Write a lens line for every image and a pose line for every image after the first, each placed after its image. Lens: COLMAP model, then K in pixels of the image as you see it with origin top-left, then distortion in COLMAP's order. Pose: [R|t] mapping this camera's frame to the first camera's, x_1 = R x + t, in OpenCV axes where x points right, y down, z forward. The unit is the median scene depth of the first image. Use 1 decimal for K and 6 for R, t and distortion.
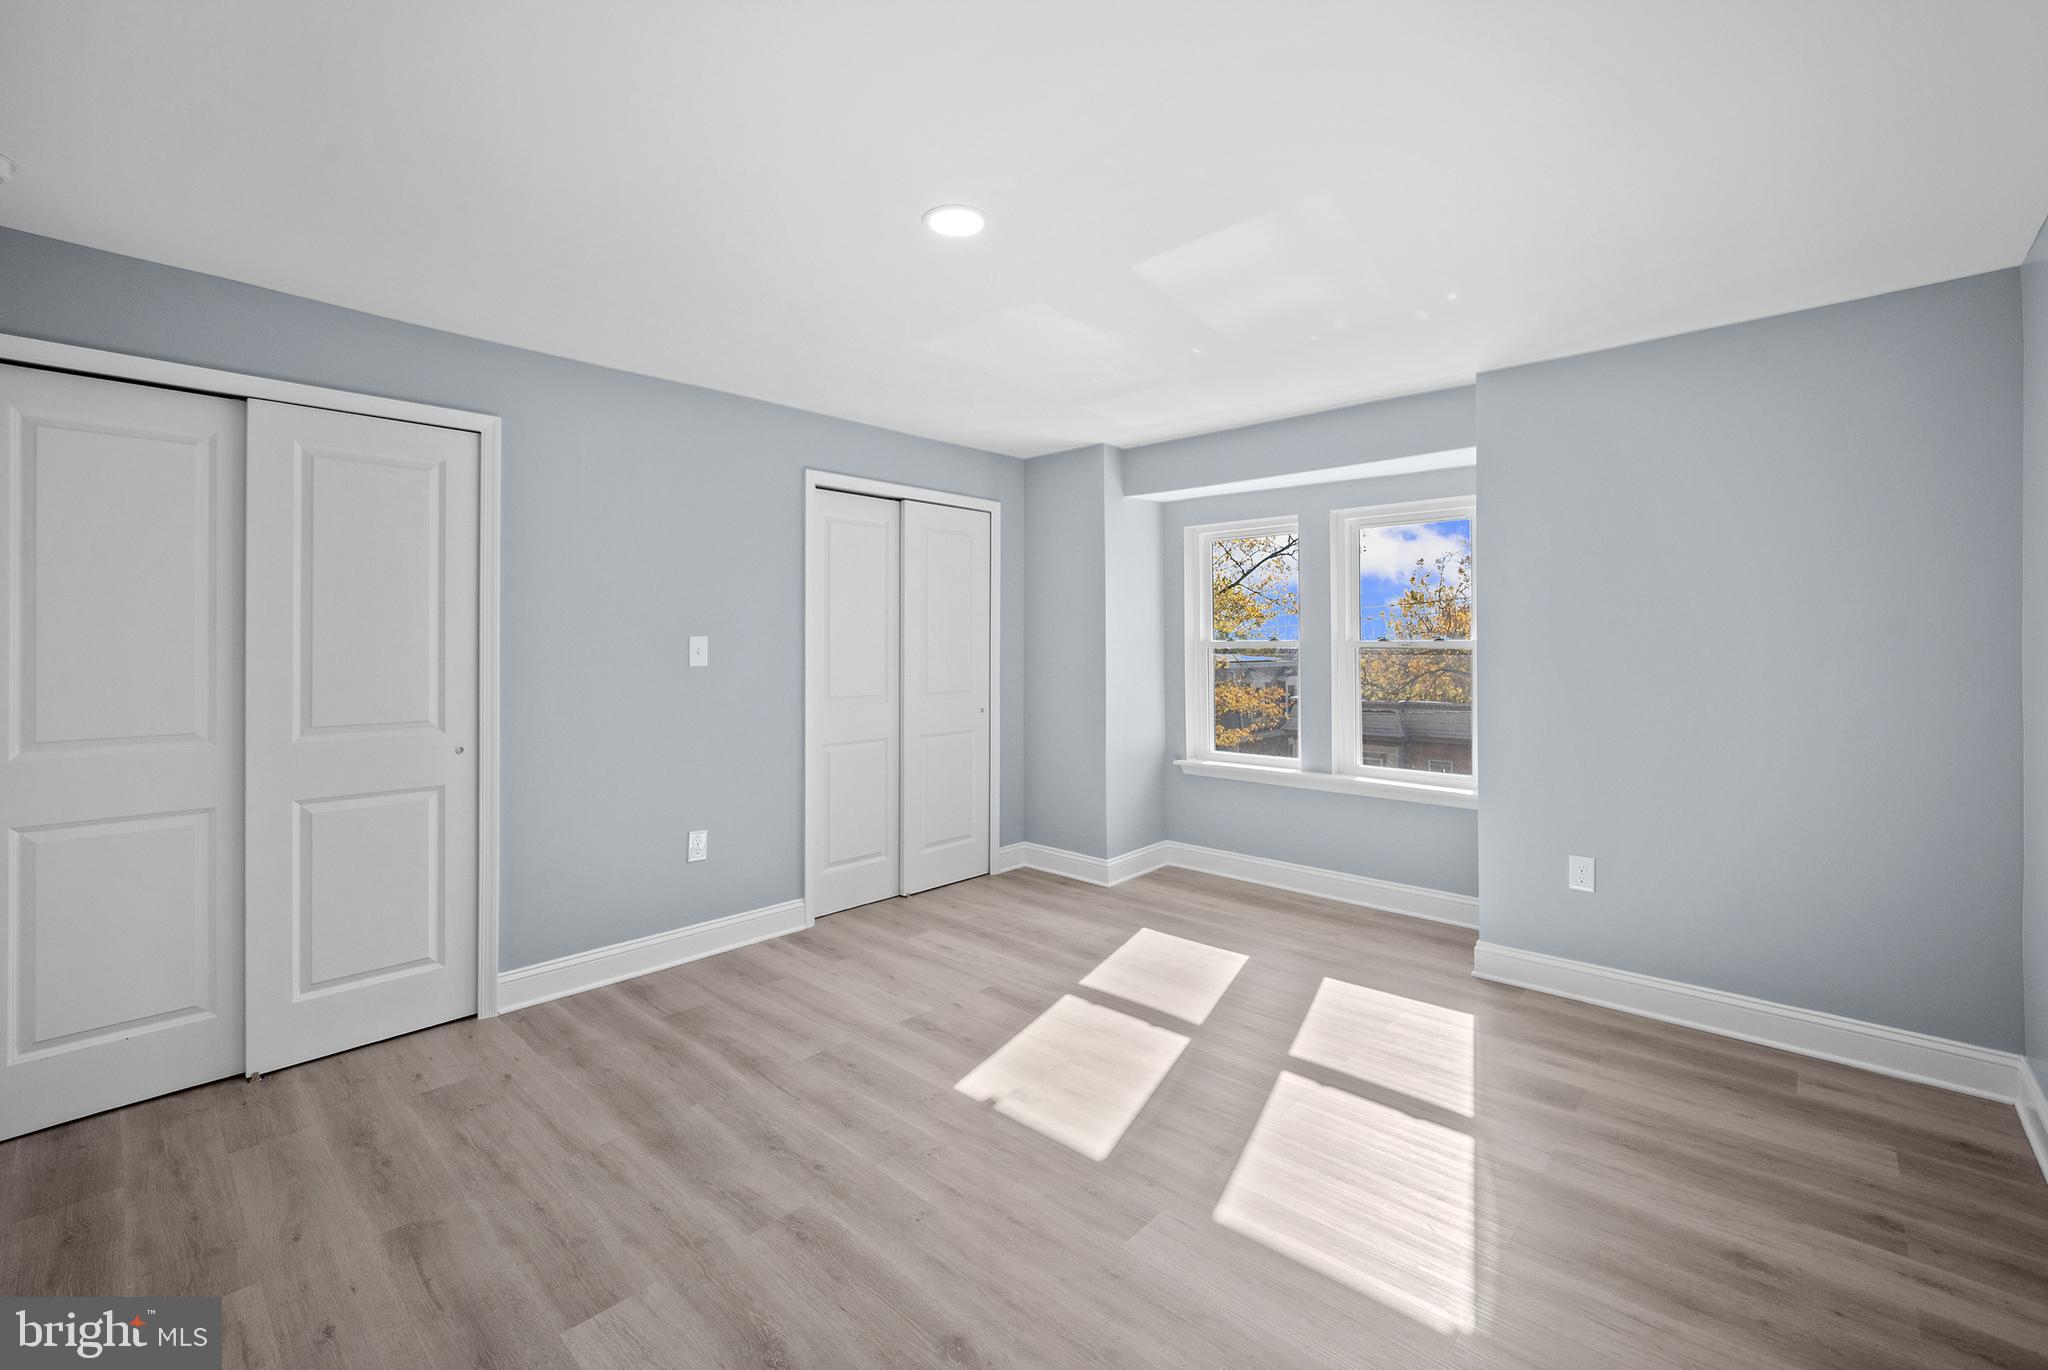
lens RADIAL K [[853.3, 0, 1015.9], [0, 853.3, 637.9], [0, 0, 1]] dist [0.001055, 0.000162]
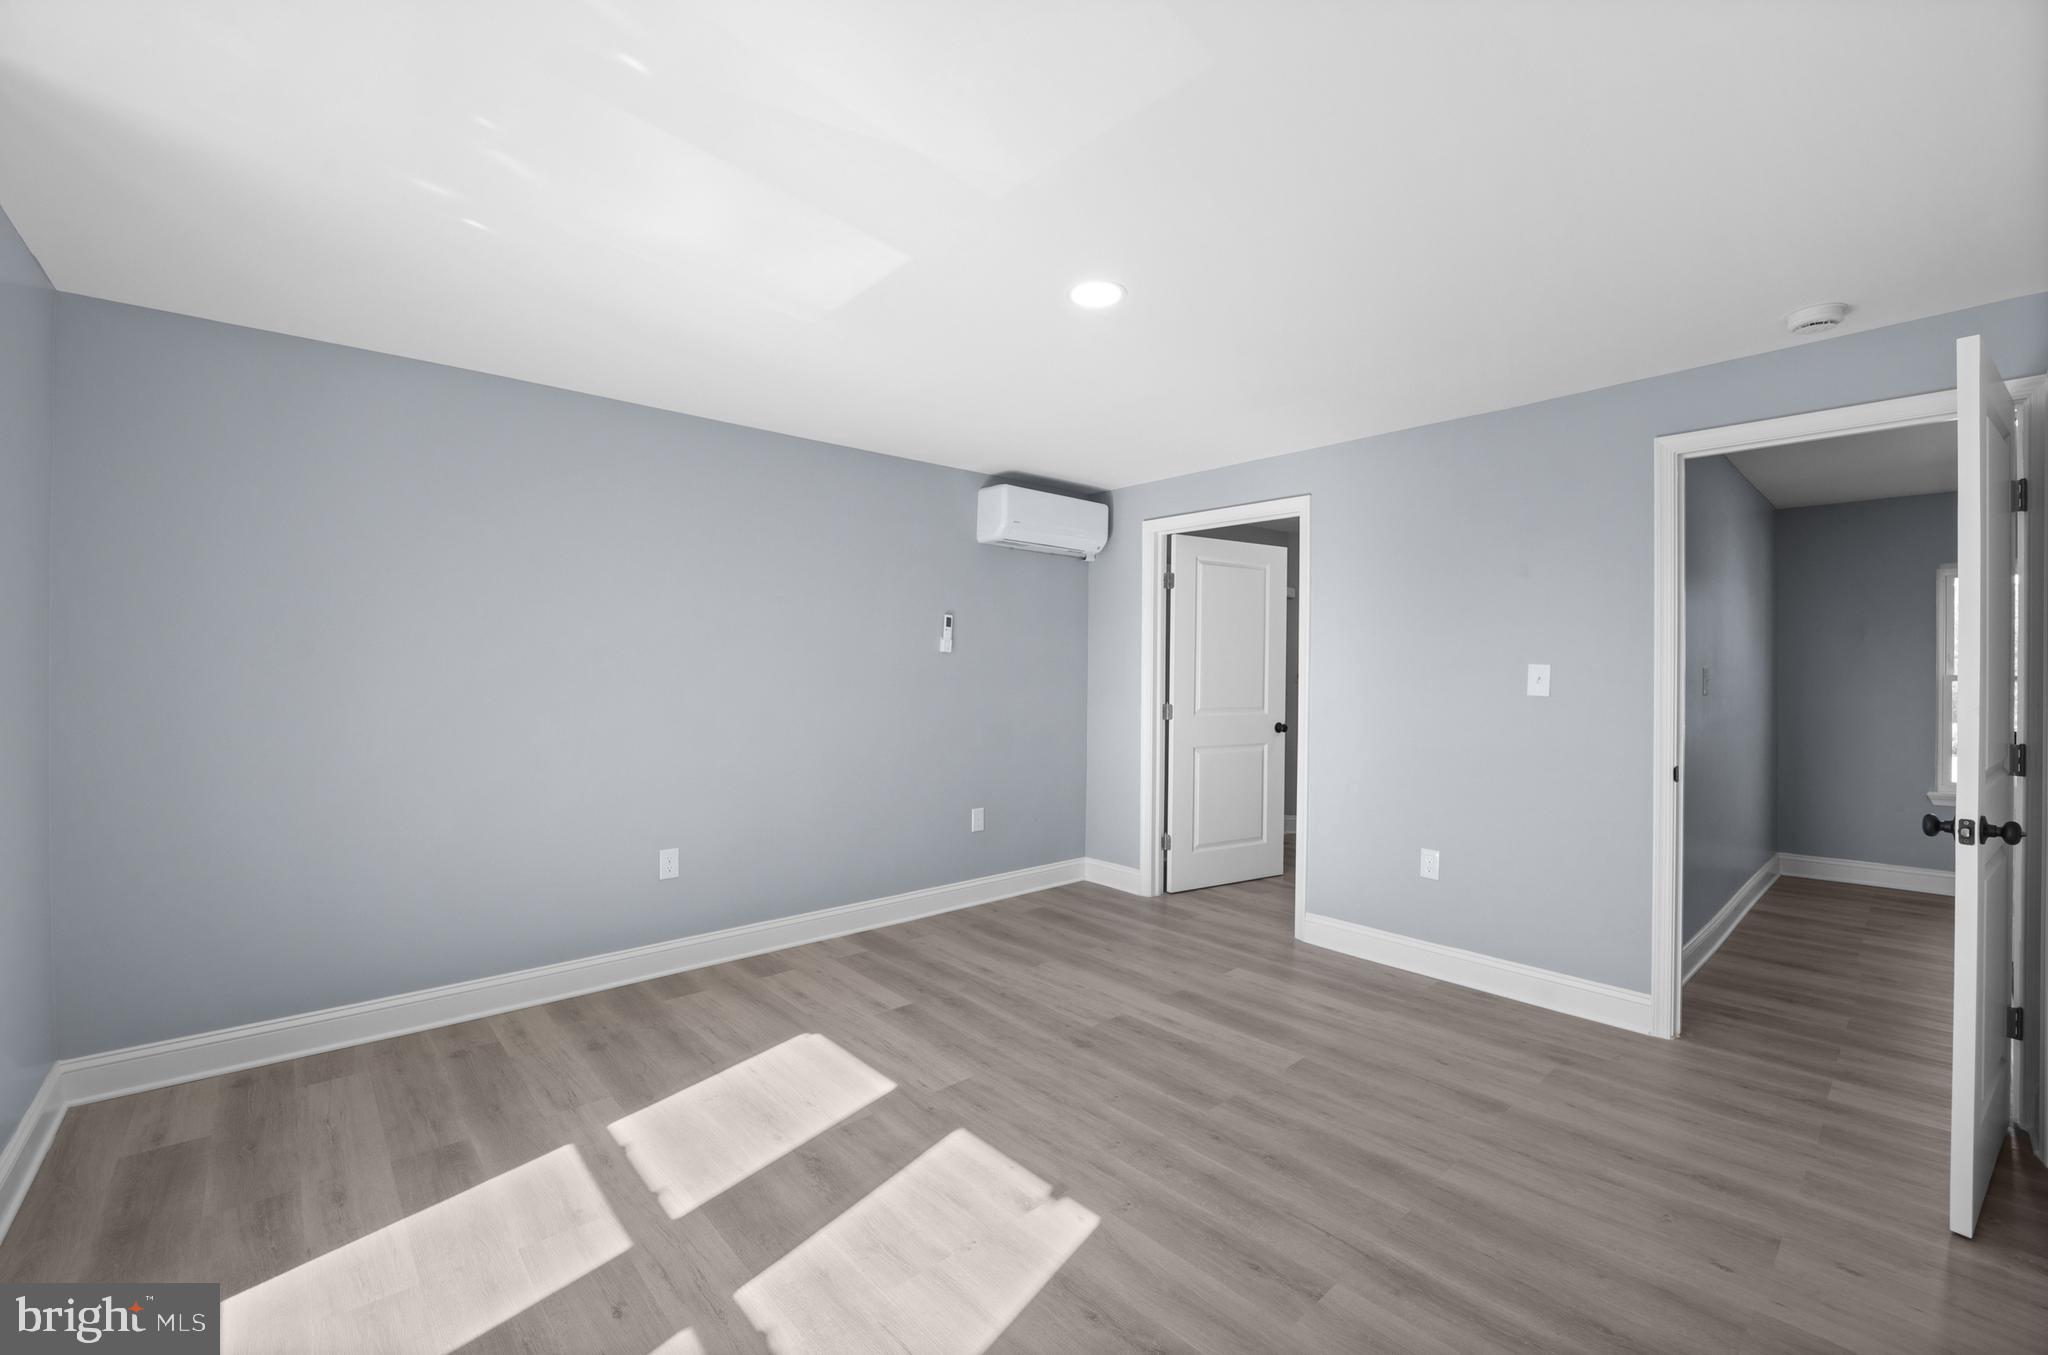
lens RADIAL K [[852.0, 0, 1021.8], [0, 852.0, 663.6], [0, 0, 1]] dist [-0.025361, -0.000246]
pose [[-0.995621, -0.000613, 0.093485, -0.065801], [-0.001907, 0.999904, -0.013751, 0.014728], [-0.093467, -0.013869, -0.995526, 1.697840]]
